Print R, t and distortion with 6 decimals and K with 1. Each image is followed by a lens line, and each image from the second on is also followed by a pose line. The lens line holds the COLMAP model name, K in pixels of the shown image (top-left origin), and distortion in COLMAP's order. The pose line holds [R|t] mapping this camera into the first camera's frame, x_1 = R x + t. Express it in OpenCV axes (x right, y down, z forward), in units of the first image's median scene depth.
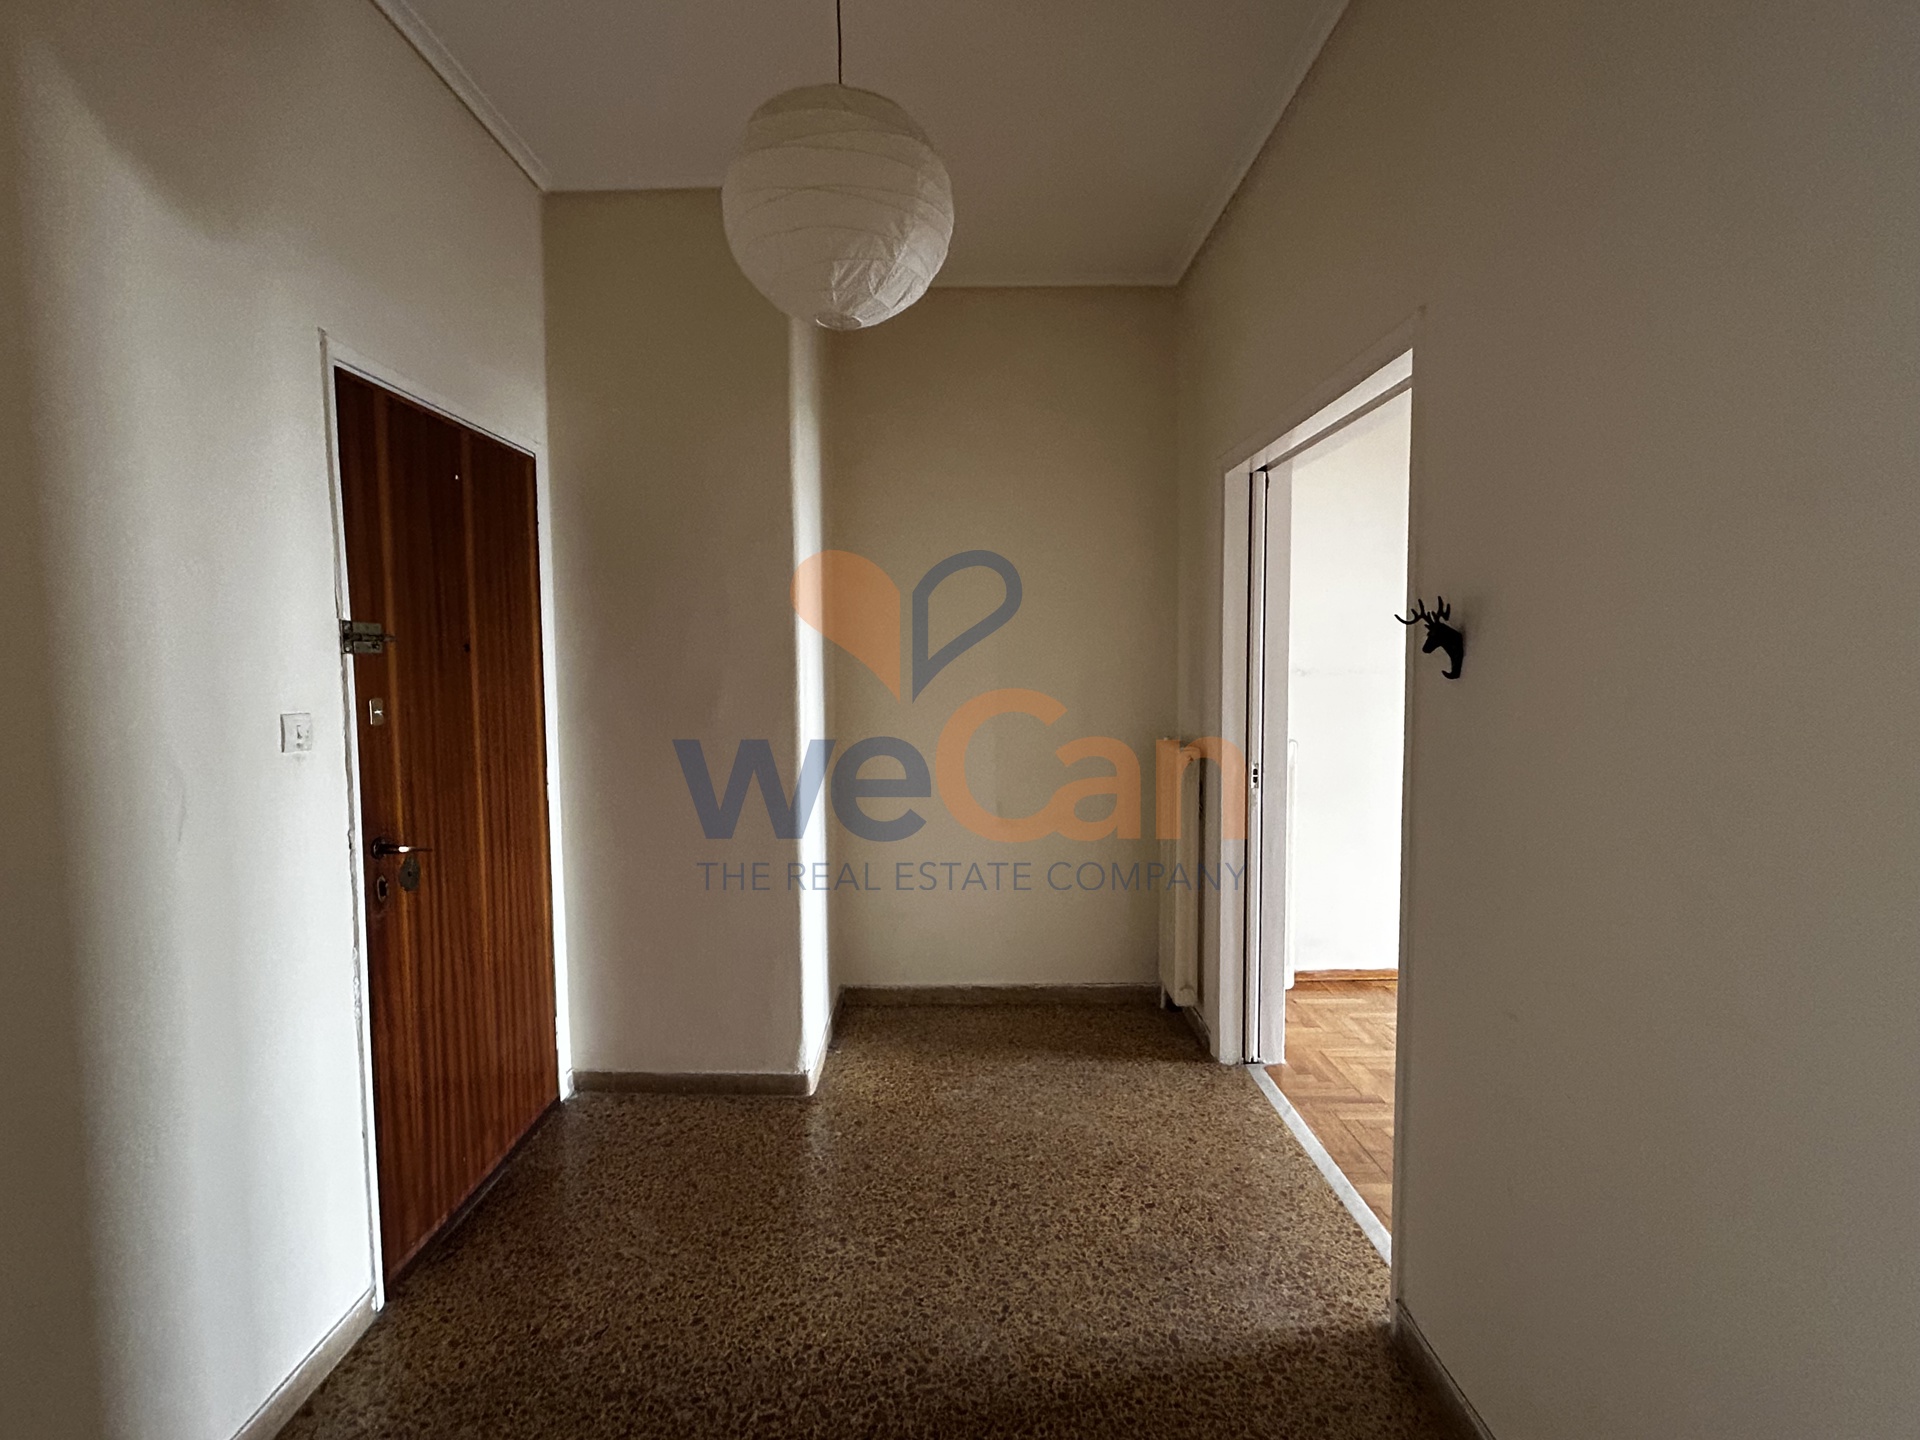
lens RADIAL K [[936.8, 0, 953.6], [0, 936.8, 718.0], [0, 0, 1]] dist [0.000774, 0.002985]
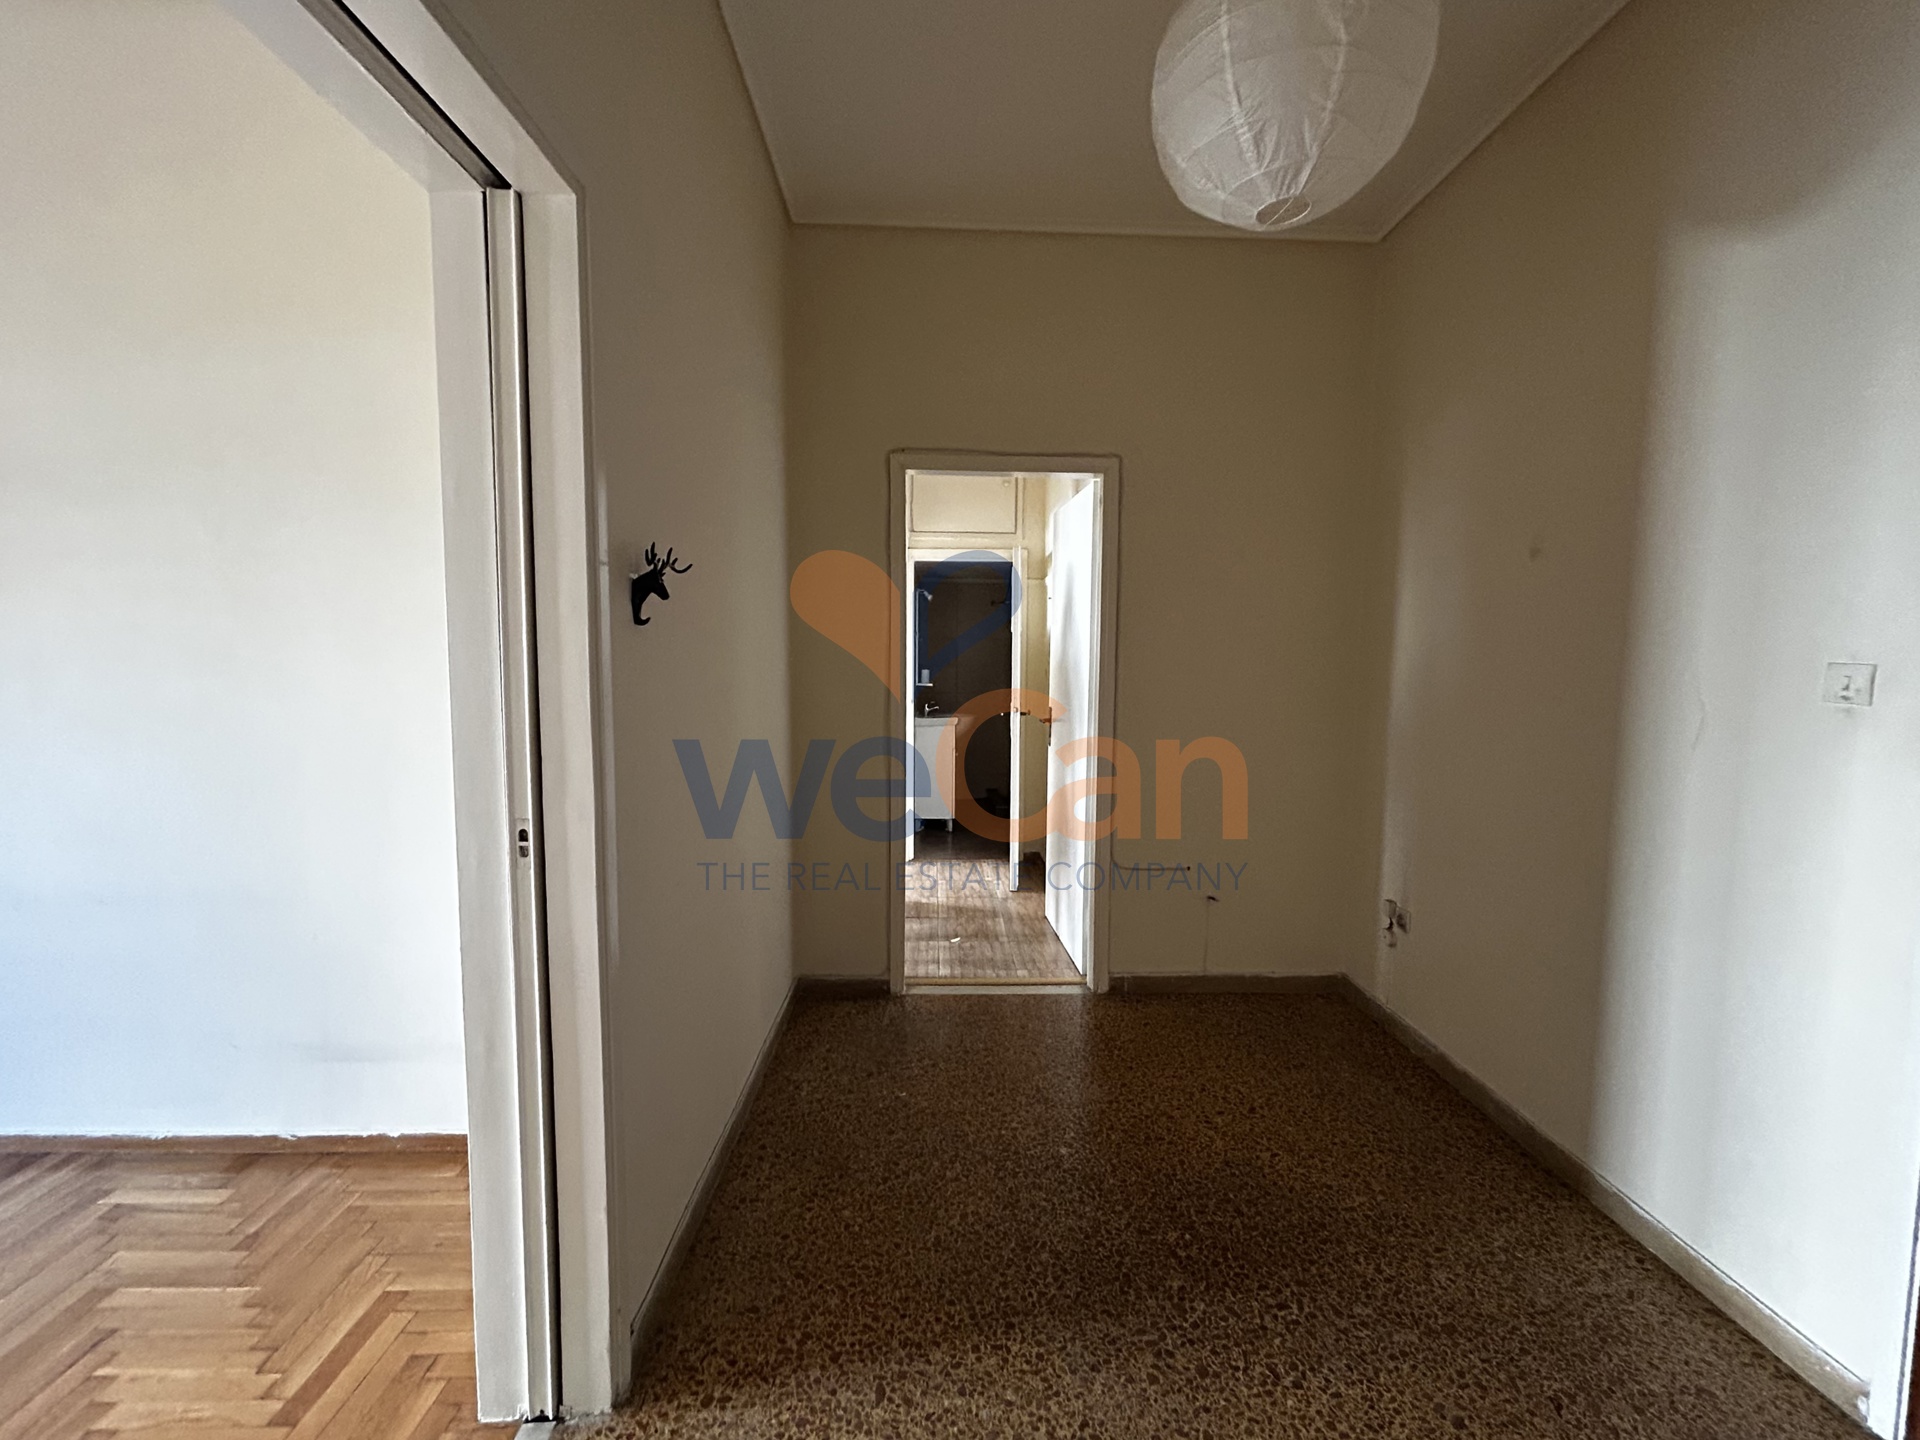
lens RADIAL K [[781.5, 0, 955.5], [0, 781.5, 719.6], [0, 0, 1]] dist [0.002208, 0.000106]
pose [[-0.999879, -0.000218, -0.015553, 0.169261], [-0.002454, 0.989592, 0.143878, -0.052076], [0.015359, 0.143898, -0.989473, 1.552696]]
